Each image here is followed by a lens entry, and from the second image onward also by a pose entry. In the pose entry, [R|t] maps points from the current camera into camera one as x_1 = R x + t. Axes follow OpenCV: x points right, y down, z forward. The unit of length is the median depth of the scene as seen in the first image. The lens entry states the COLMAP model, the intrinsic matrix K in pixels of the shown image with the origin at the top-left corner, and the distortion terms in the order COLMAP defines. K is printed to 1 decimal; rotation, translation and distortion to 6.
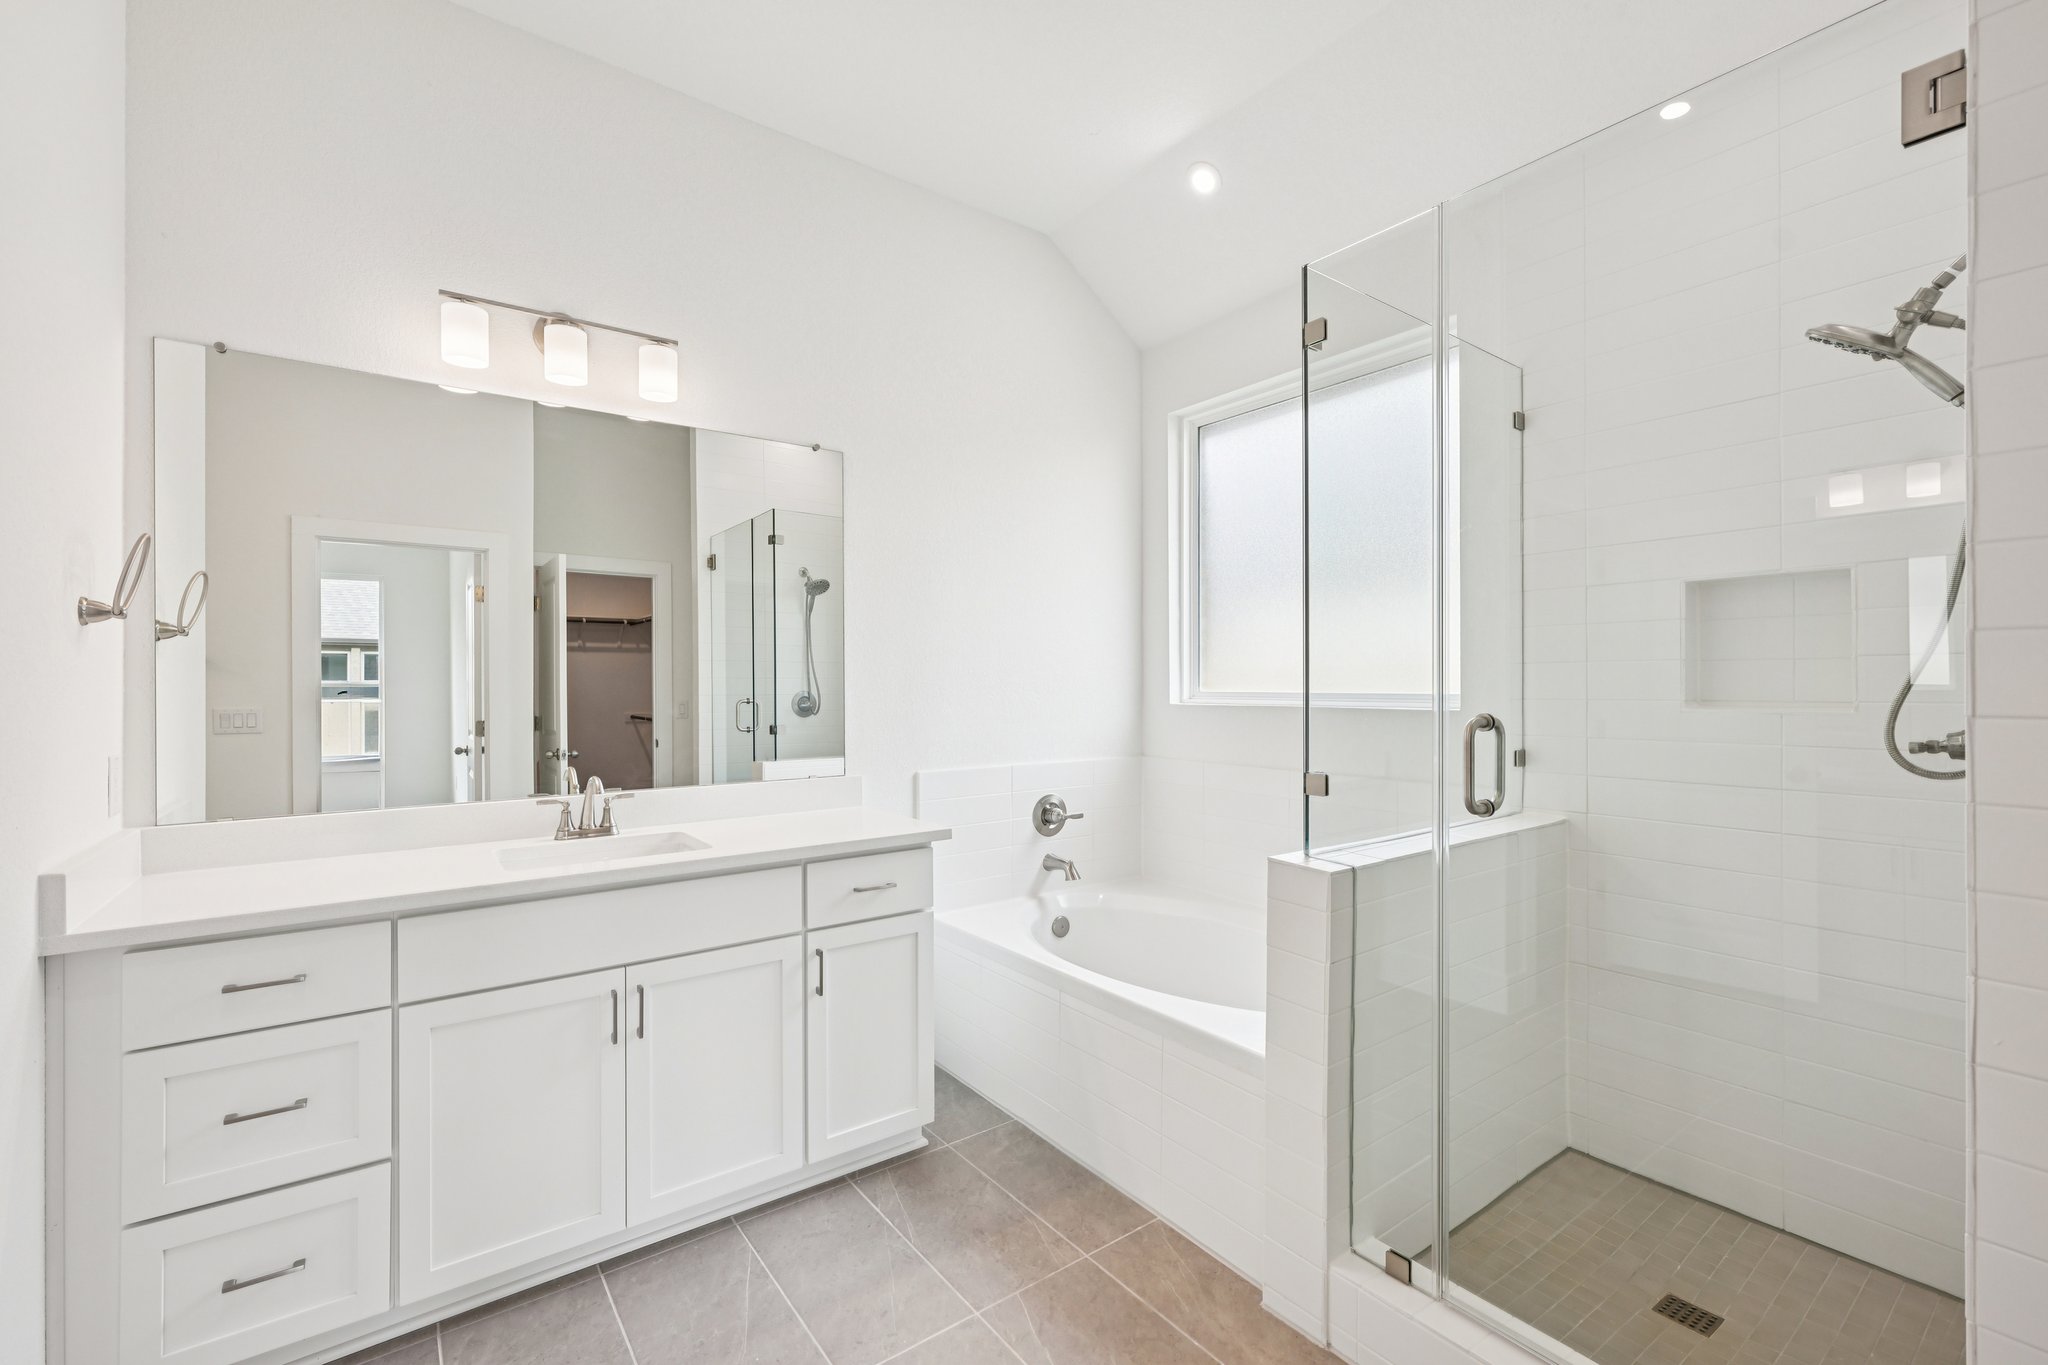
lens RADIAL K [[866.4, 0, 1021.8], [0, 866.4, 688.8], [0, 0, 1]] dist [0.001447, 0.000293]
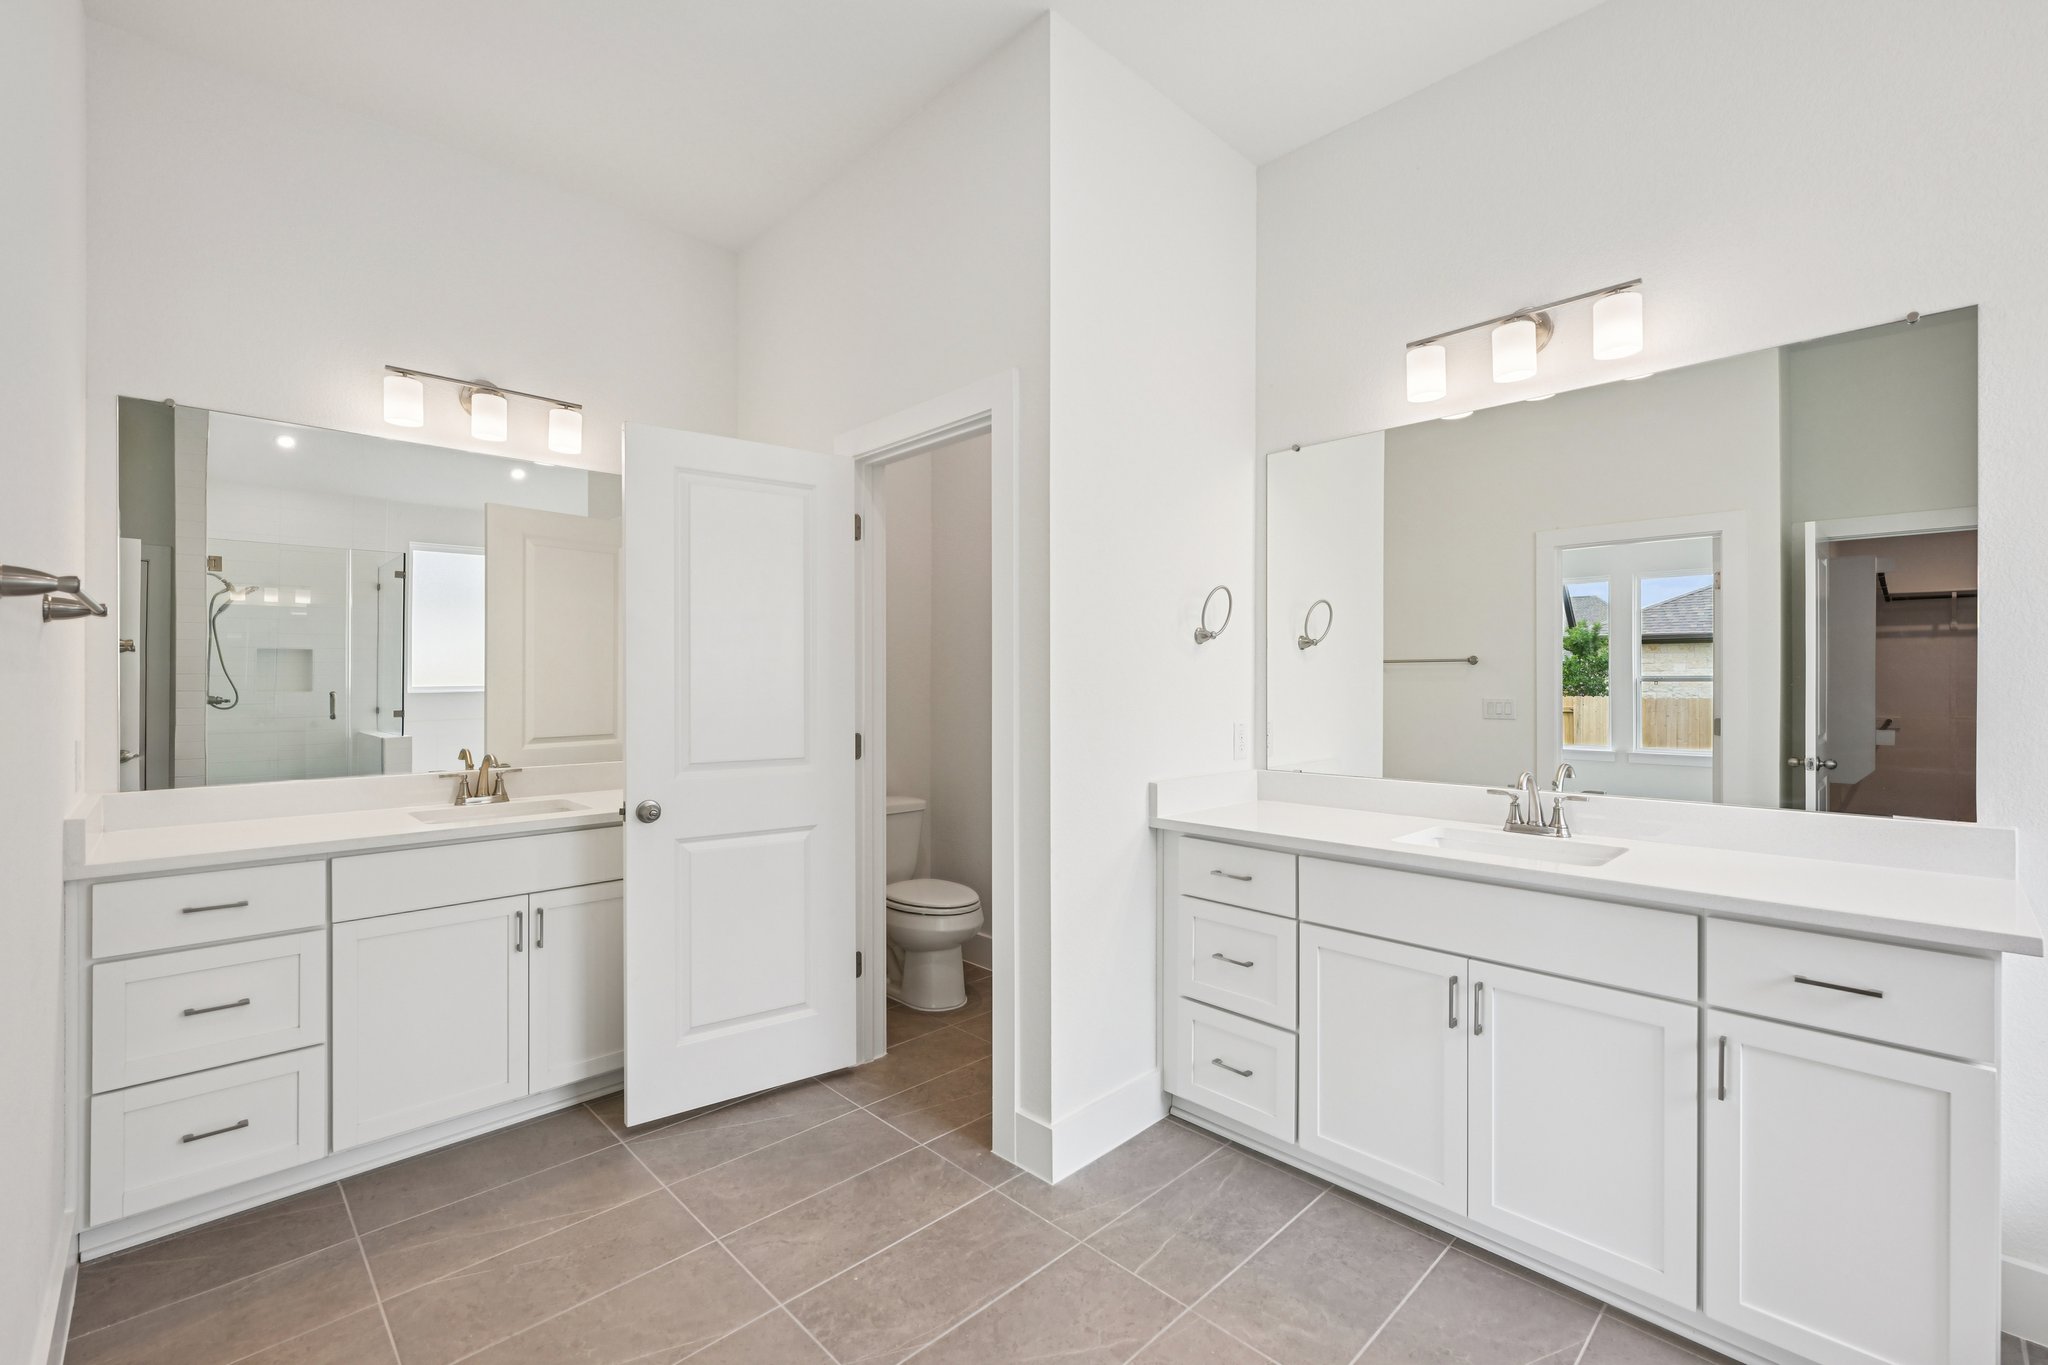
lens RADIAL K [[866.4, 0, 1030.4], [0, 866.4, 691.3], [0, 0, 1]] dist [0.001447, 0.000293]
pose [[0.150338, 0.016067, -0.988504, 0.389932], [-0.007428, 0.999858, 0.015122, -0.000974], [0.988607, 0.005070, 0.150436, 0.293082]]
